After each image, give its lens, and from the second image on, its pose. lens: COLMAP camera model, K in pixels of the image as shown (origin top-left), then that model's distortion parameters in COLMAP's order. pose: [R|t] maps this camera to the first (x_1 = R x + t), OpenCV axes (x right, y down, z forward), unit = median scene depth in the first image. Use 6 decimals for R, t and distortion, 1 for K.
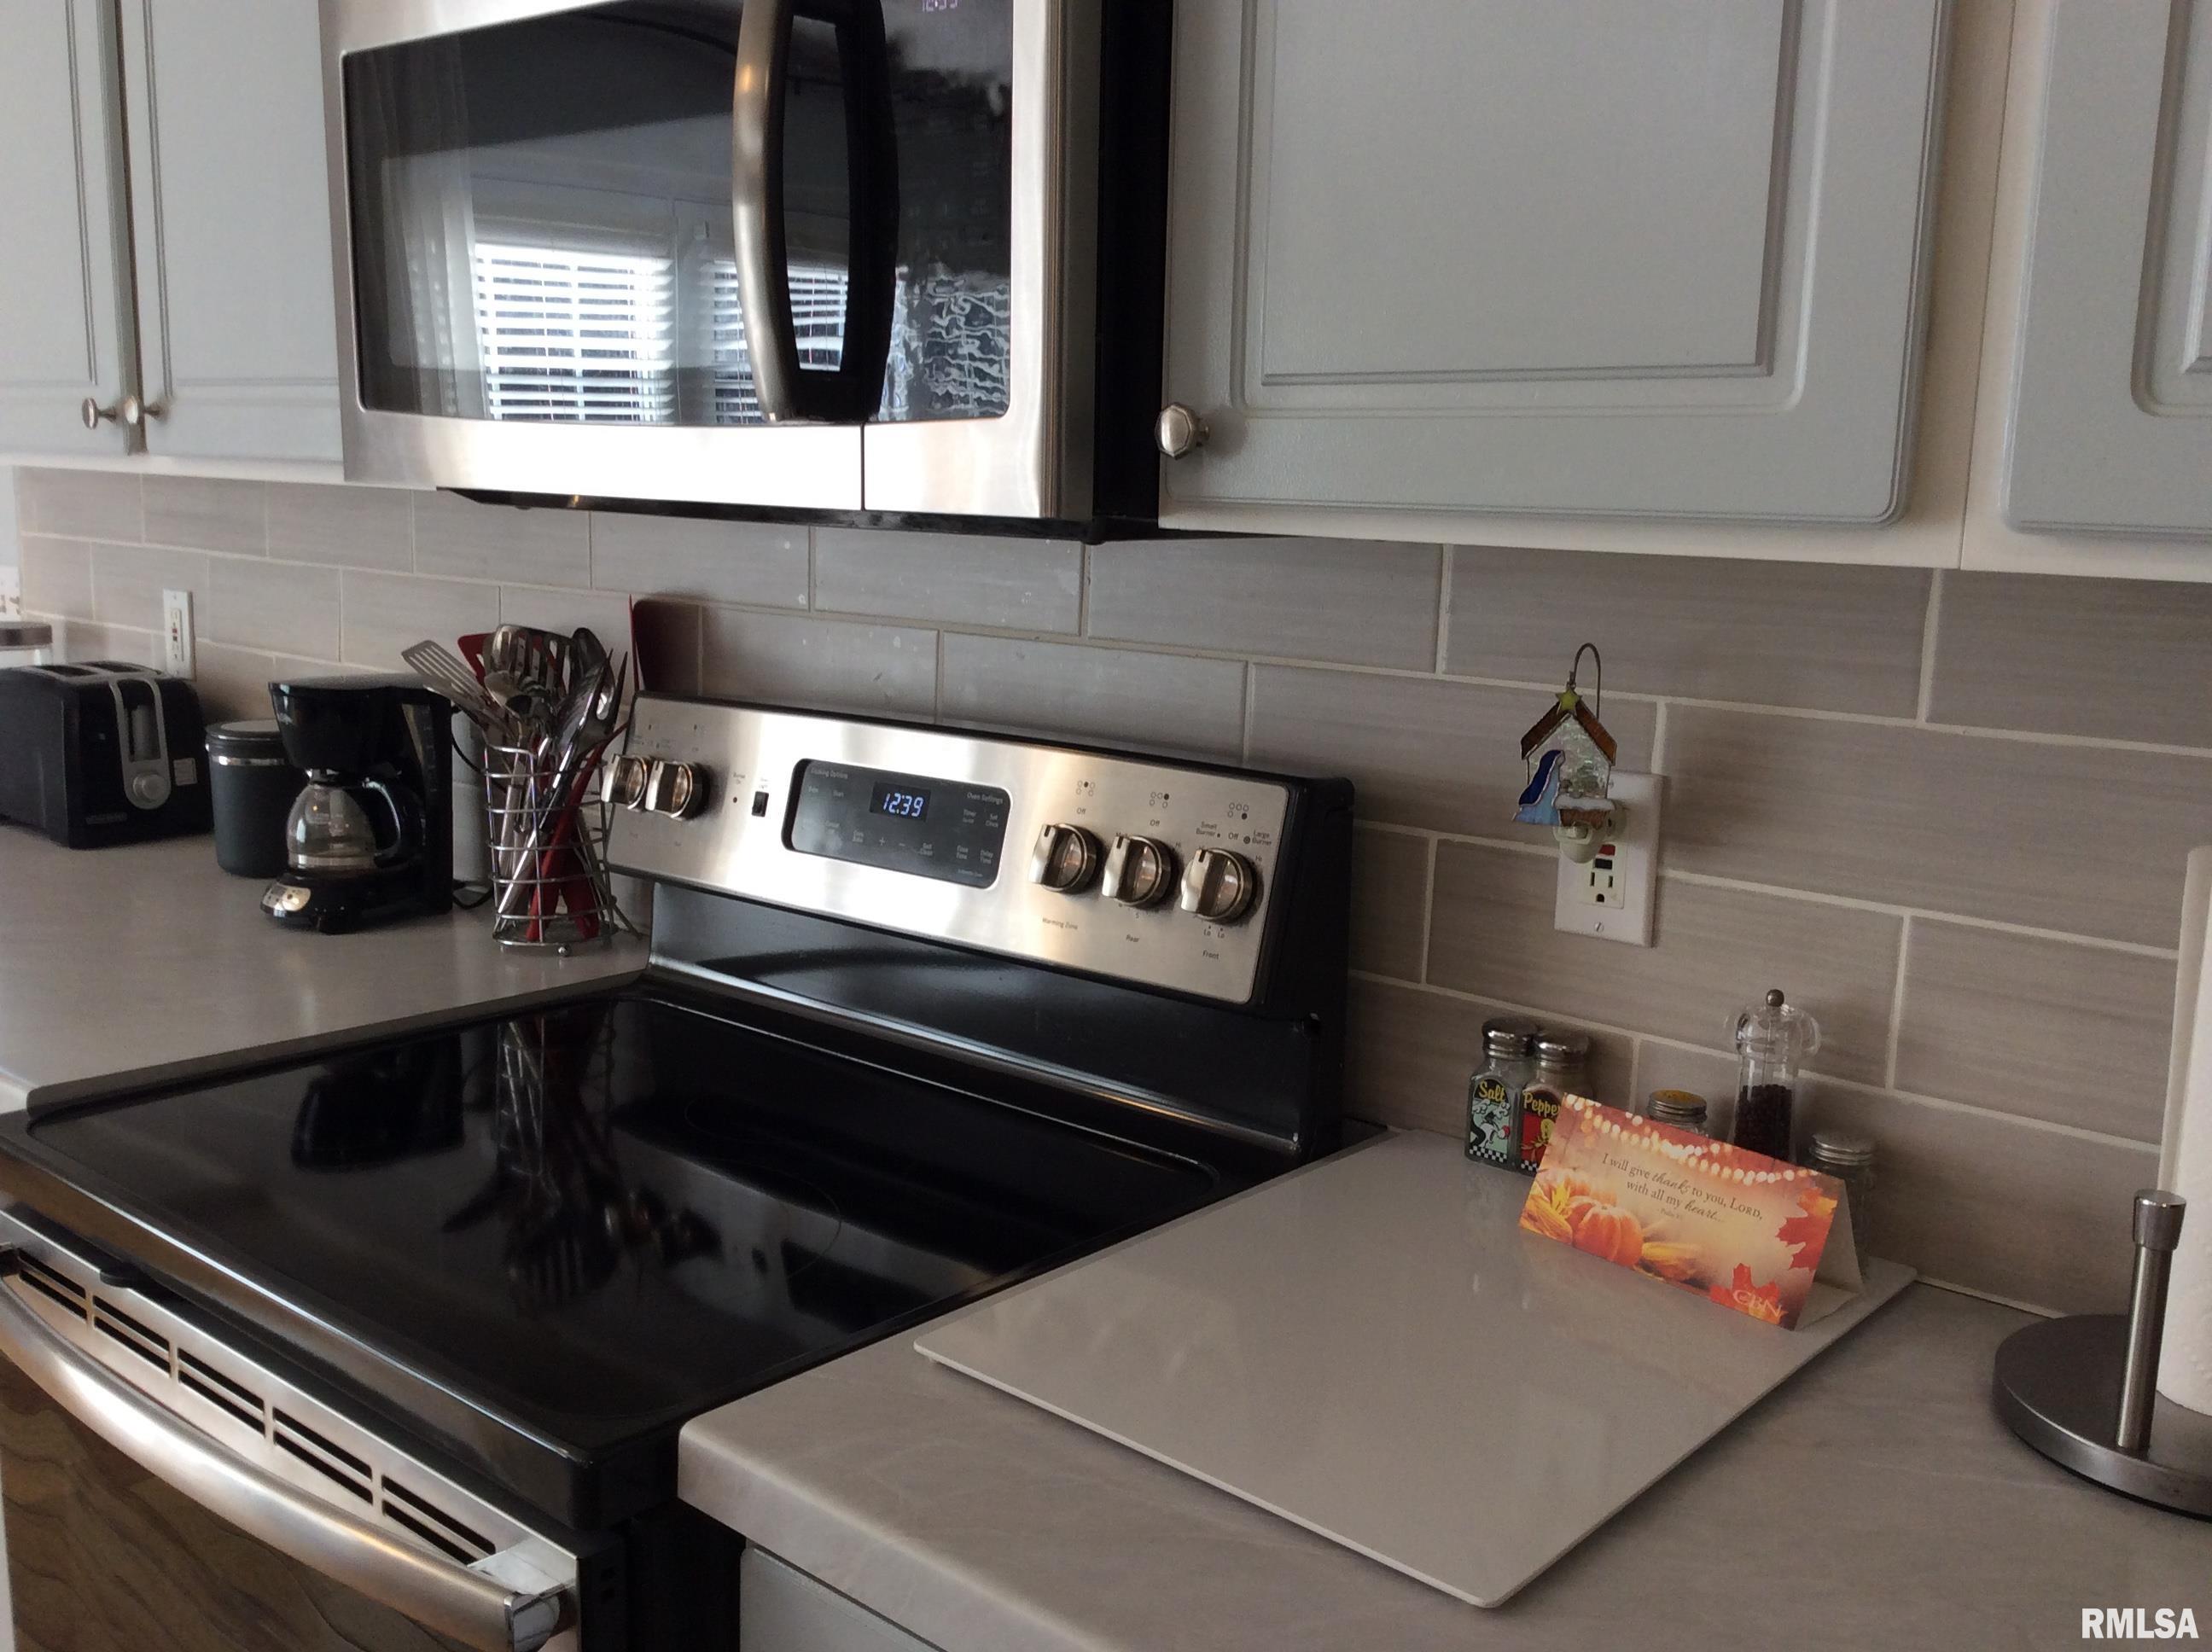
lens RADIAL K [[2026.0, 0, 1113.1], [0, 2026.0, 822.6], [0, 0, 1]] dist [0.108227, -0.180106]
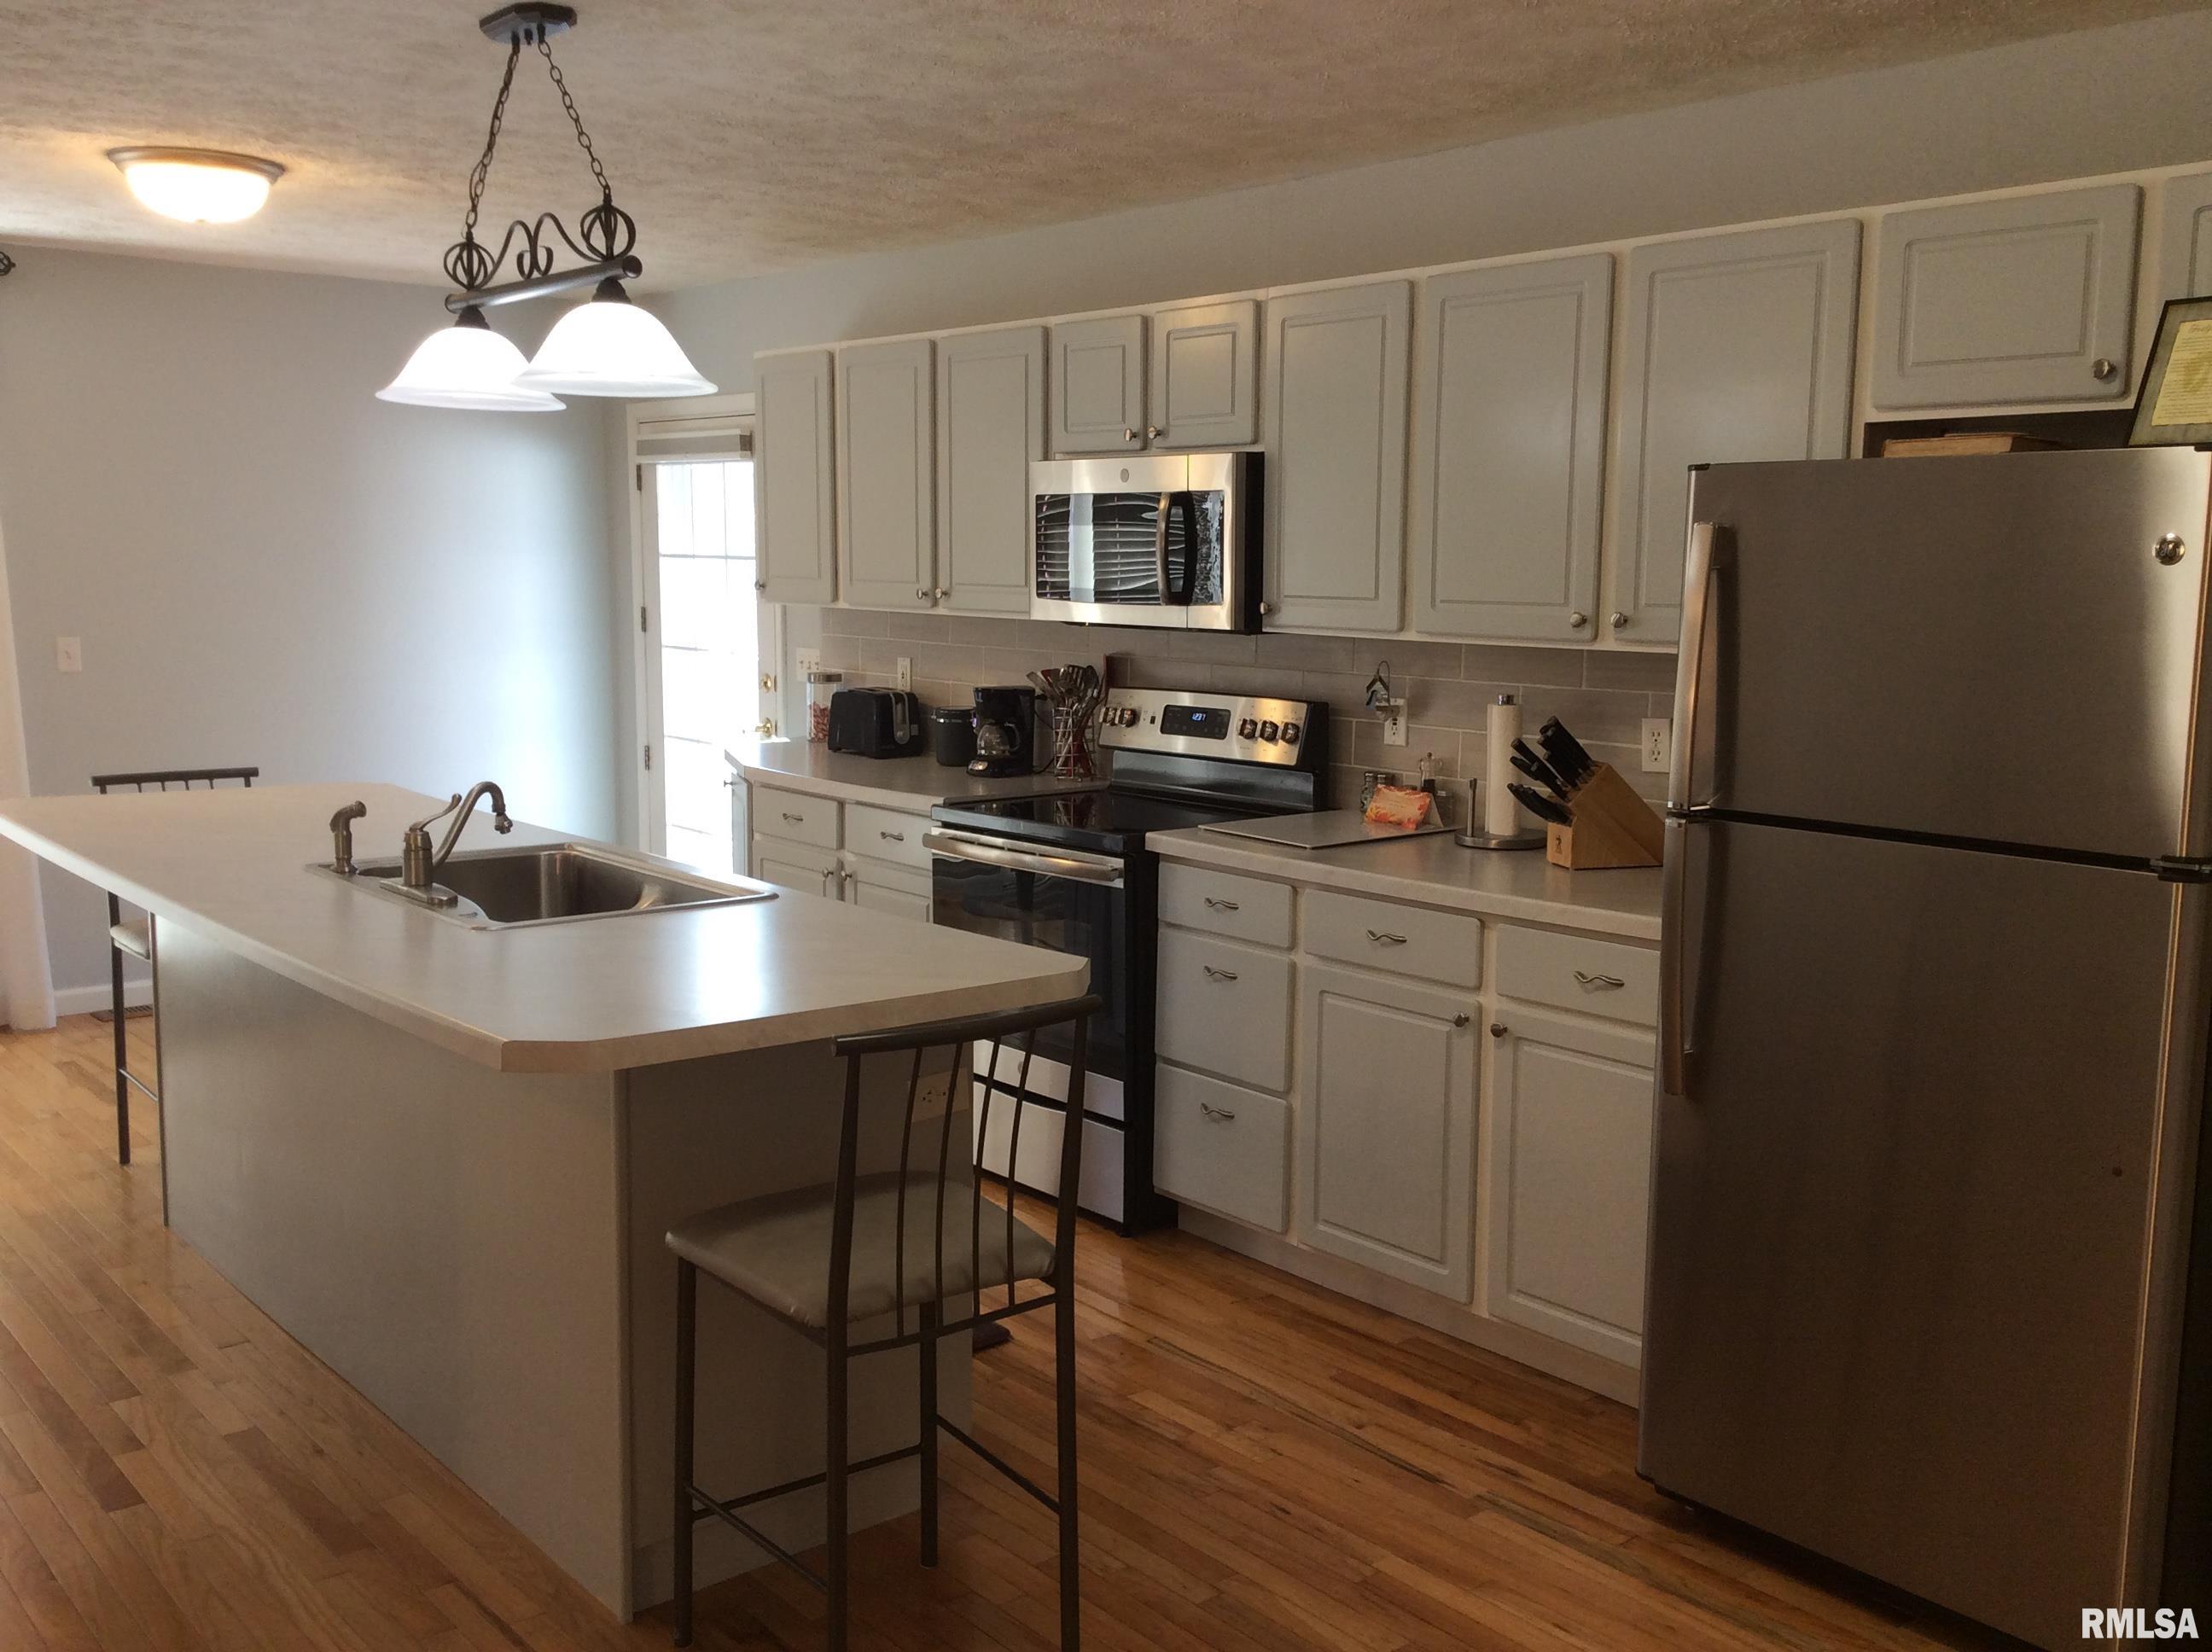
lens RADIAL K [[2014.8, 0, 1116.0], [0, 2014.8, 824.8], [0, 0, 1]] dist [0.107239, -0.178005]
pose [[0.987899, 0.003529, -0.155058, 0.296463], [-0.009309, 0.999288, -0.036562, 0.316635], [0.154819, 0.037563, 0.987229, -2.438480]]
